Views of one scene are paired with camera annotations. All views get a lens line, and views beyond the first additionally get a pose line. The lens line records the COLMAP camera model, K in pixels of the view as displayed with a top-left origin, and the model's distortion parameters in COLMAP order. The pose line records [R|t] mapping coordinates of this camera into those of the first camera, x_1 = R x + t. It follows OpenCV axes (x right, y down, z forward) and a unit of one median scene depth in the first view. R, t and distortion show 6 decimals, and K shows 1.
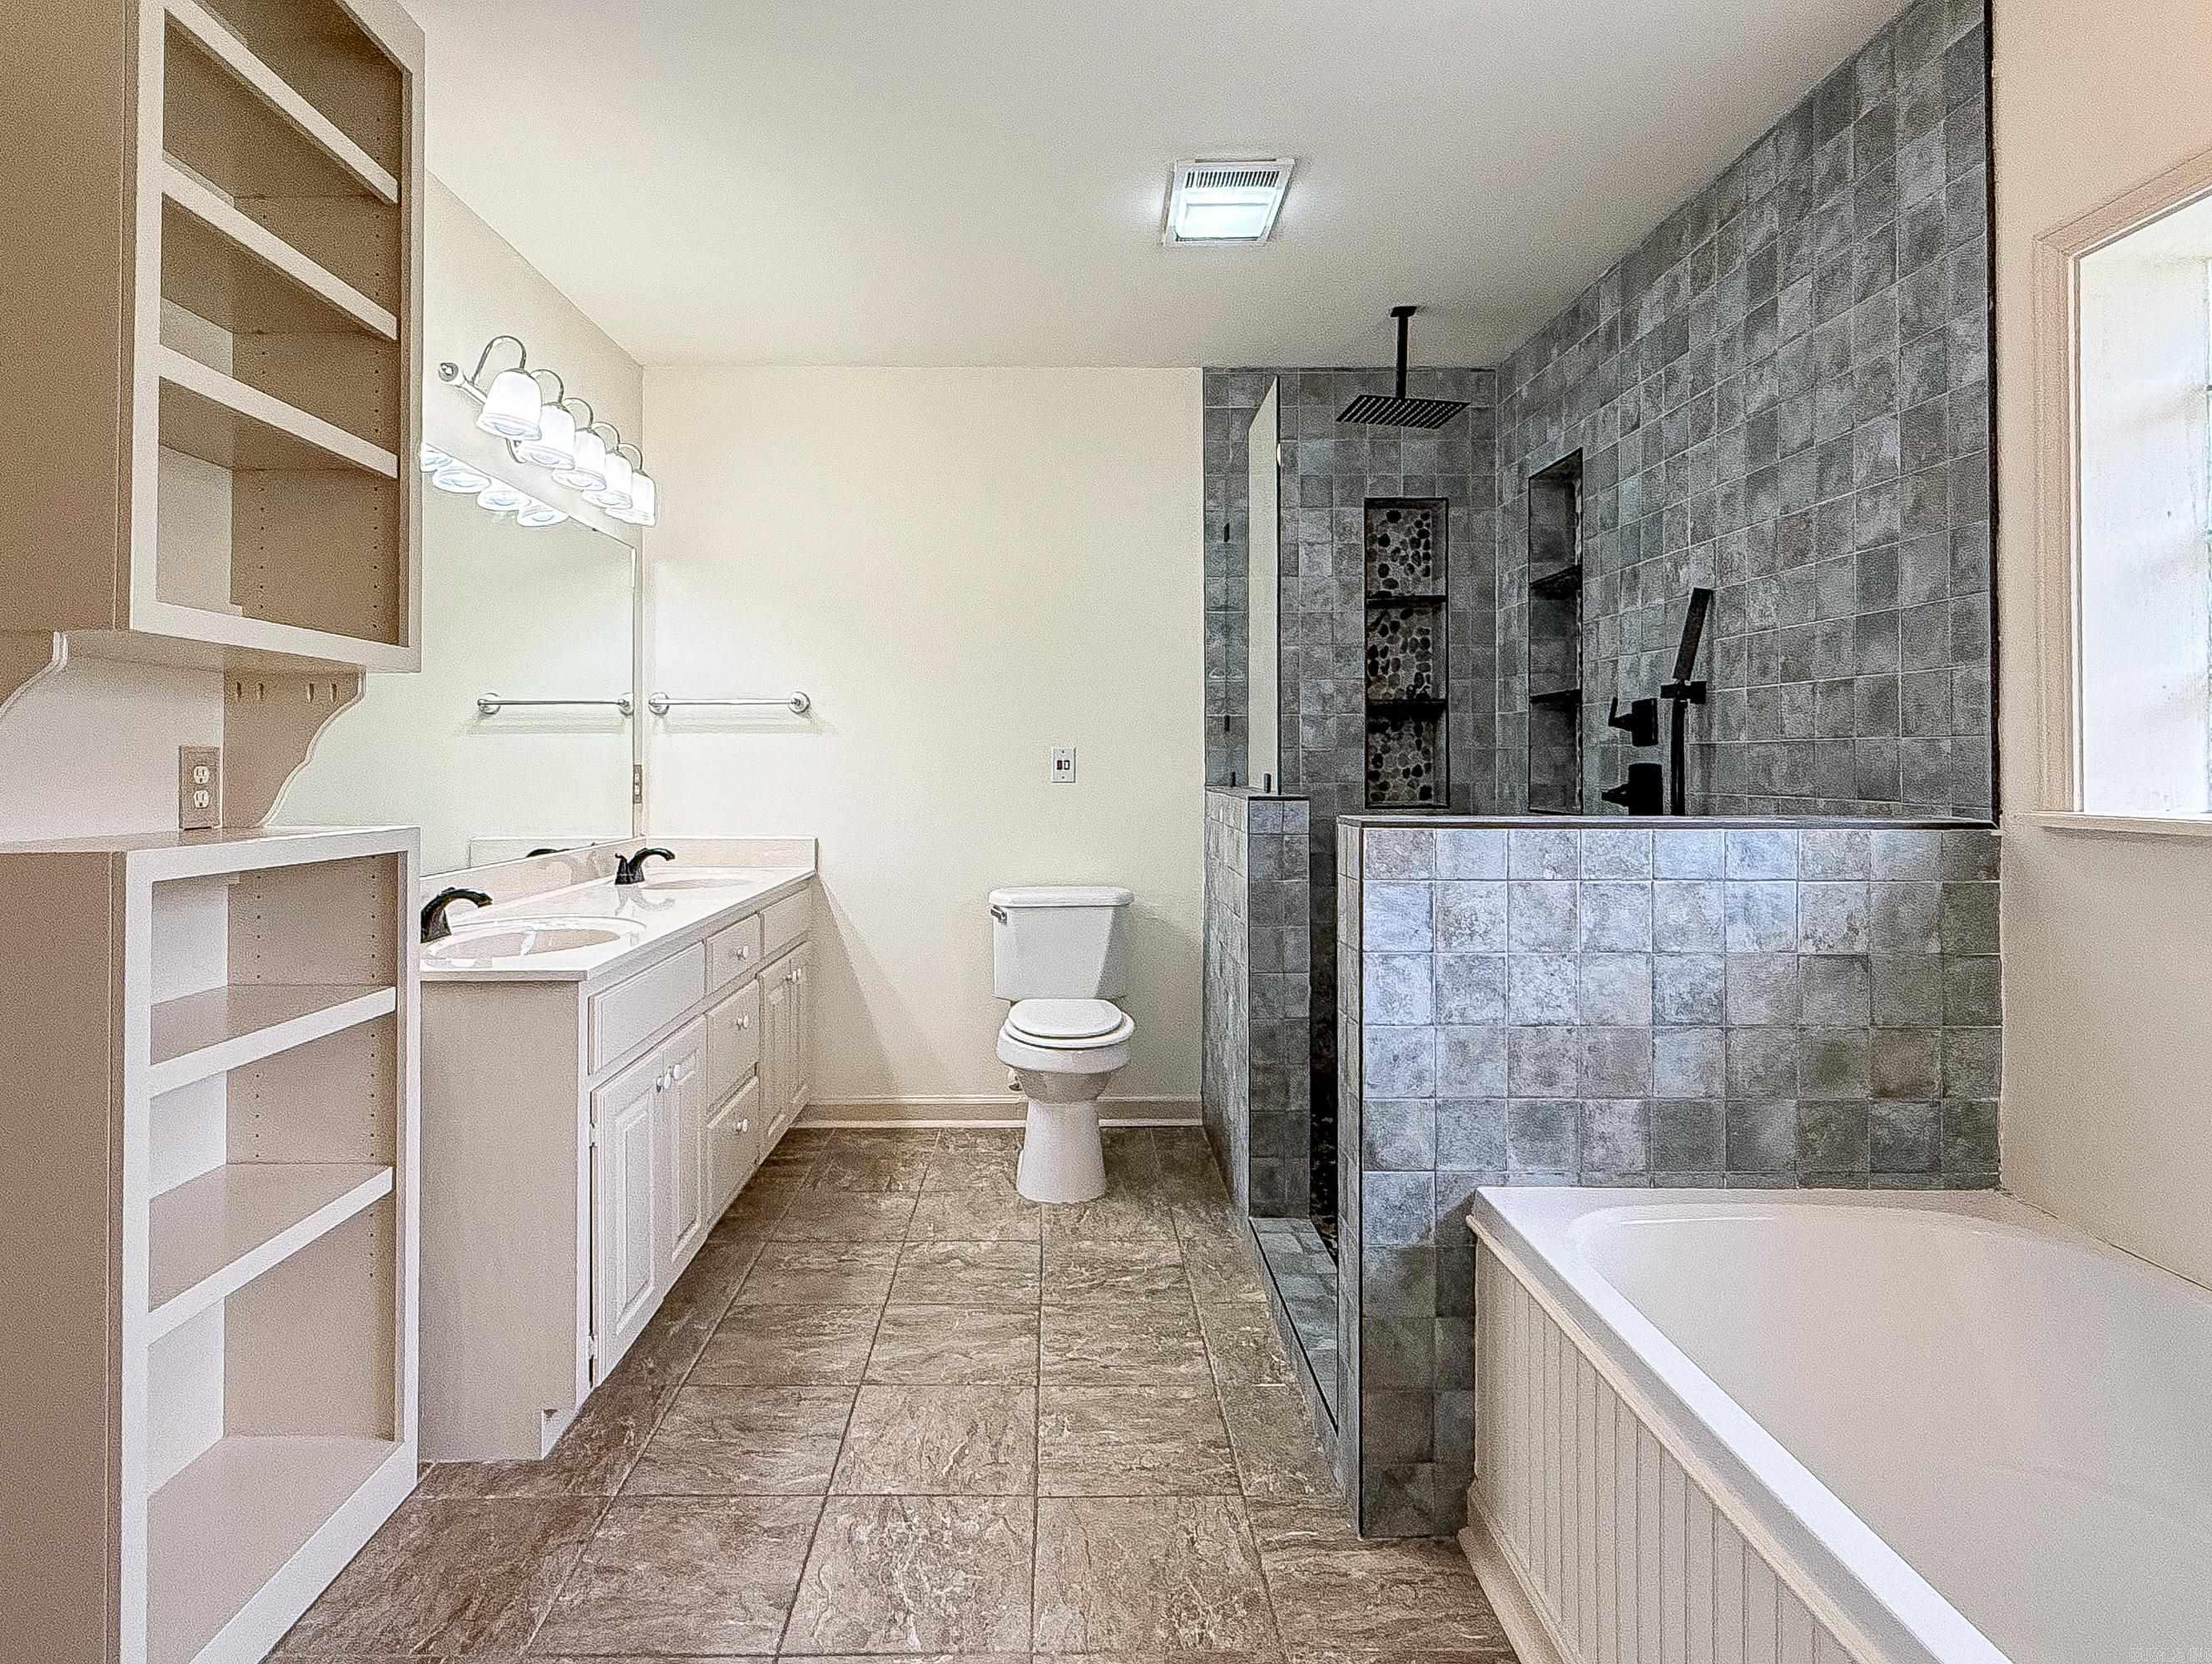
lens RADIAL K [[1174.1, 0, 1053.3], [0, 1174.1, 752.3], [0, 0, 1]] dist [-0.002196, 0.000713]
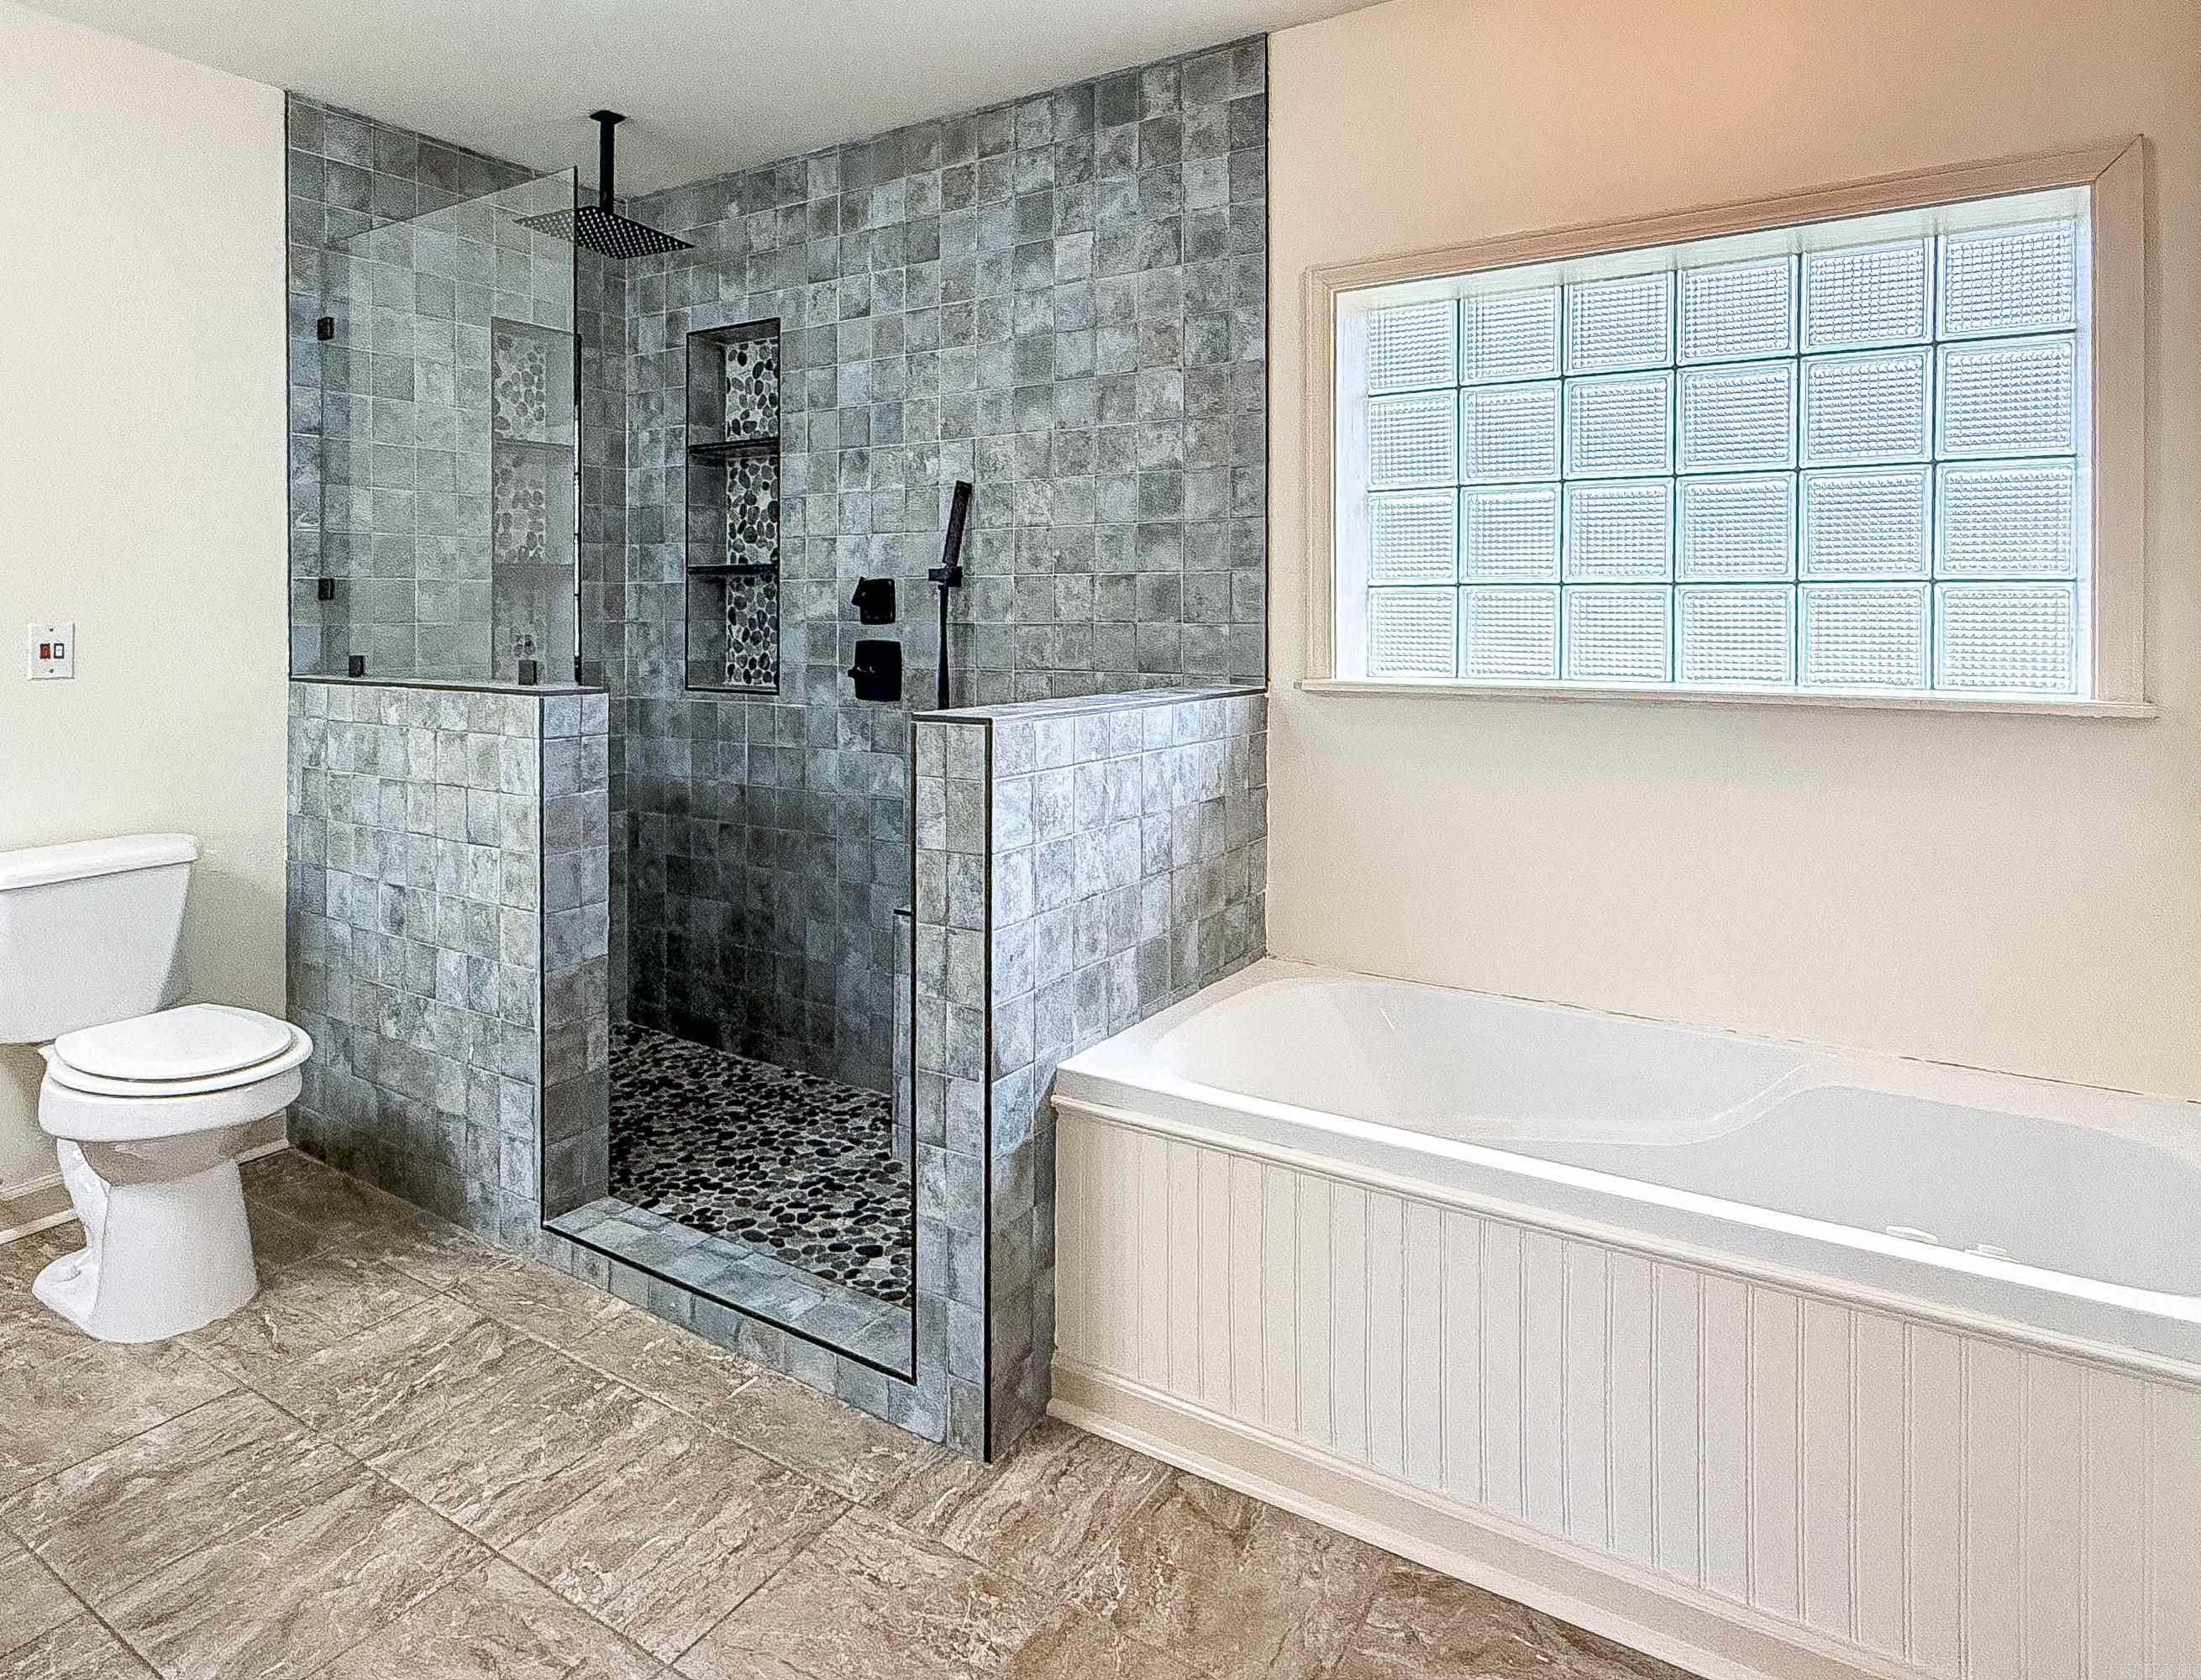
lens RADIAL K [[1302.3, 0, 1019.8], [0, 1302.3, 621.0], [0, 0, 1]] dist [-0.004425, 0.003069]
pose [[0.554561, -0.004527, 0.832131, -0.448479], [-0.004879, 0.999950, 0.008692, -0.021639], [-0.832129, -0.008880, 0.554511, 0.294092]]
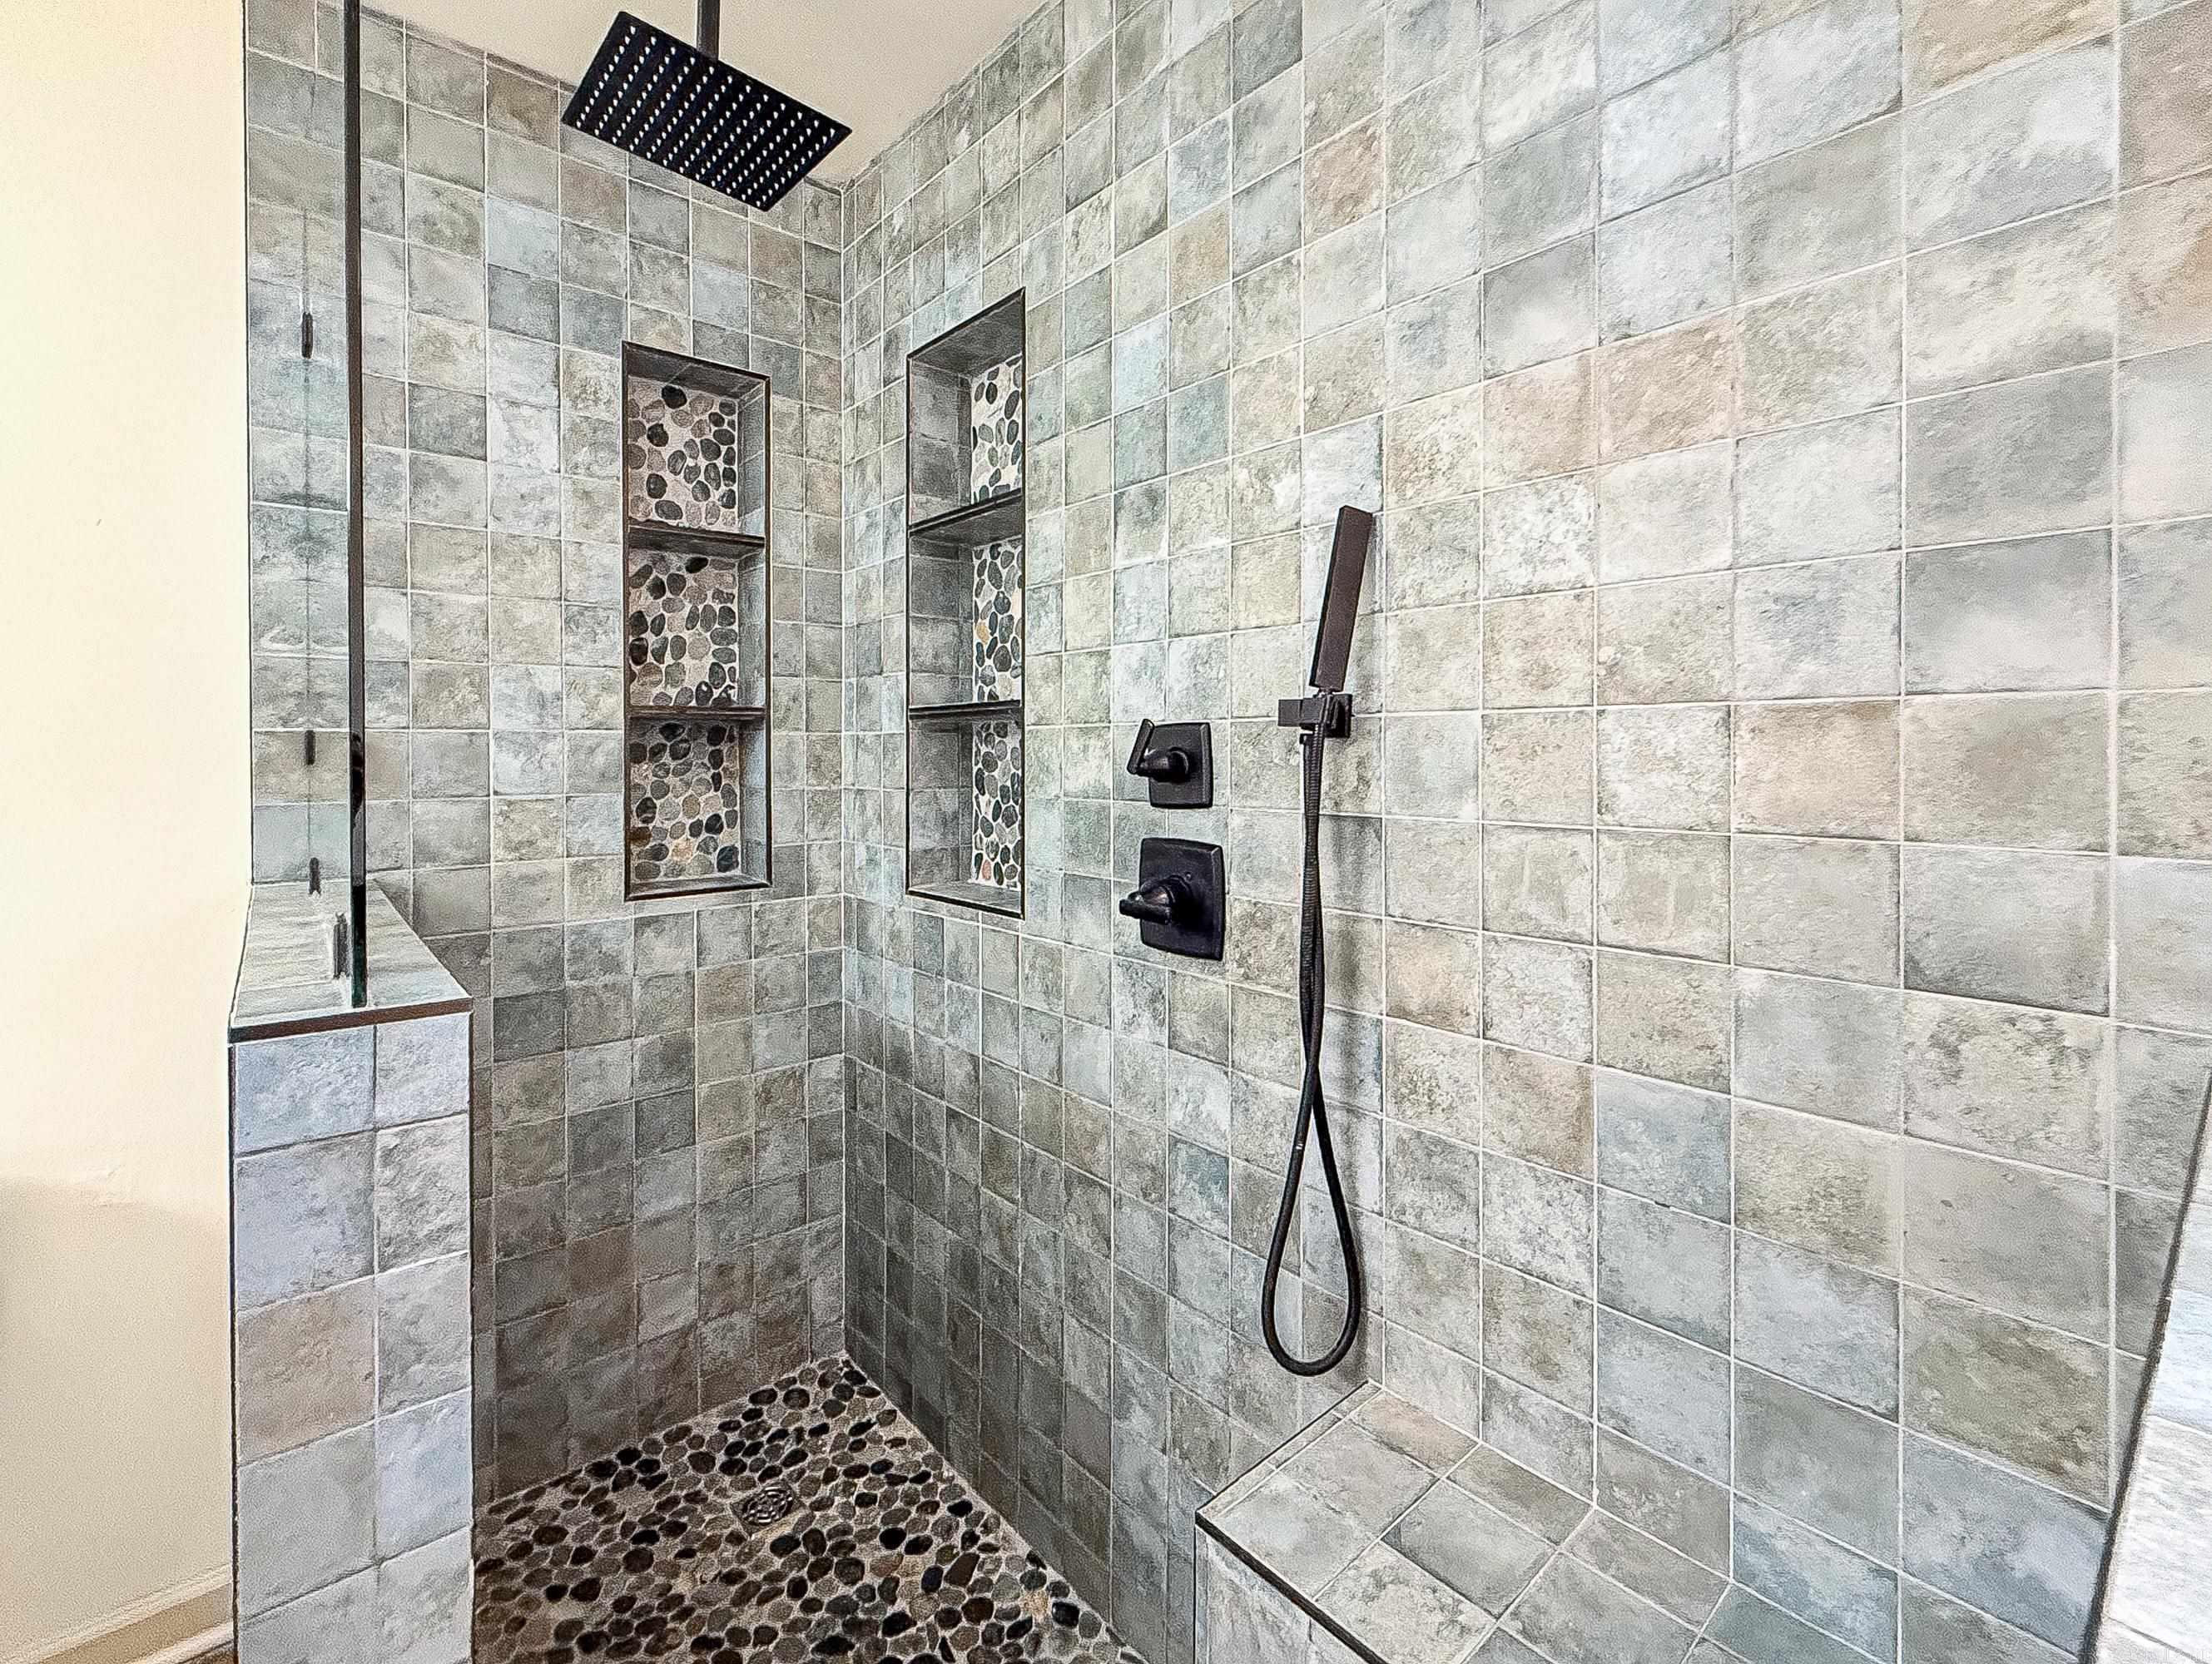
lens RADIAL K [[976.5, 0, 1078.3], [0, 976.5, 754.0], [0, 0, 1]] dist [0.002785, 0.000706]
pose [[0.757622, -0.003231, 0.652685, 0.196761], [-0.001613, 0.999975, 0.006822, -0.039231], [-0.652691, -0.006221, 0.757599, 0.793164]]
